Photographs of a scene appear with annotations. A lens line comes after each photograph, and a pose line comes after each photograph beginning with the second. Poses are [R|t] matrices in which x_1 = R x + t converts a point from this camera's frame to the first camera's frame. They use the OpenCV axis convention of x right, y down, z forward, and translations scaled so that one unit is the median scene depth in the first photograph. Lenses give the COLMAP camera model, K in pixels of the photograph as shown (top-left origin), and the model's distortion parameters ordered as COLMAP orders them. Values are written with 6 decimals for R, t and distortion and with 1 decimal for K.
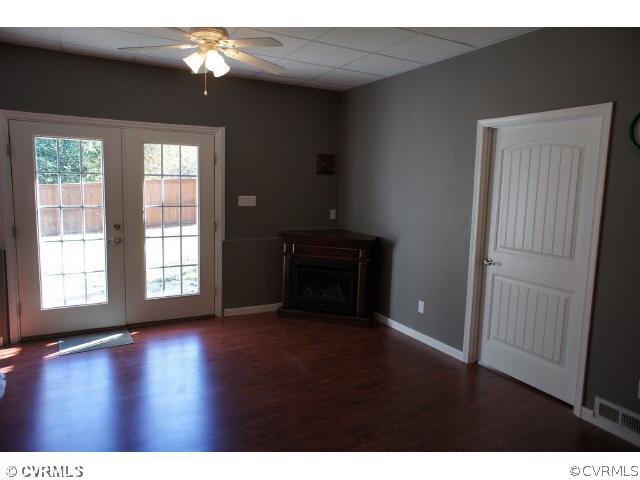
lens RADIAL K [[437.7, 0, 315.9], [0, 437.7, 232.9], [0, 0, 1]] dist [-0.058980, 0.089525]
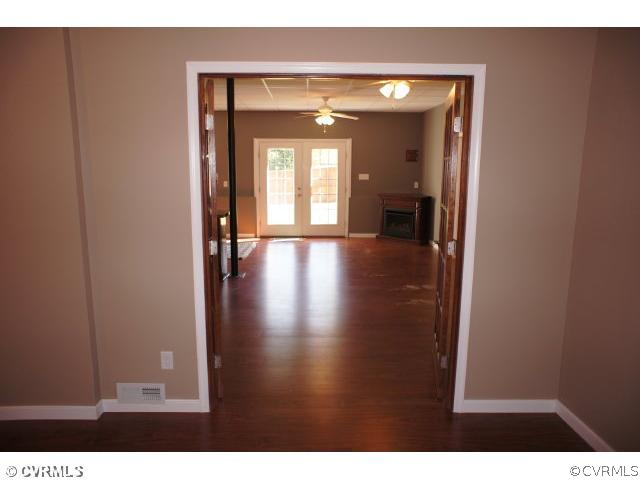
lens RADIAL K [[437.7, 0, 315.9], [0, 437.7, 232.9], [0, 0, 1]] dist [-0.058980, 0.089525]
pose [[0.894720, 0.048548, -0.443982, 0.527322], [-0.033562, 0.998572, 0.041556, 0.100271], [0.445365, -0.022280, 0.895072, -0.810860]]
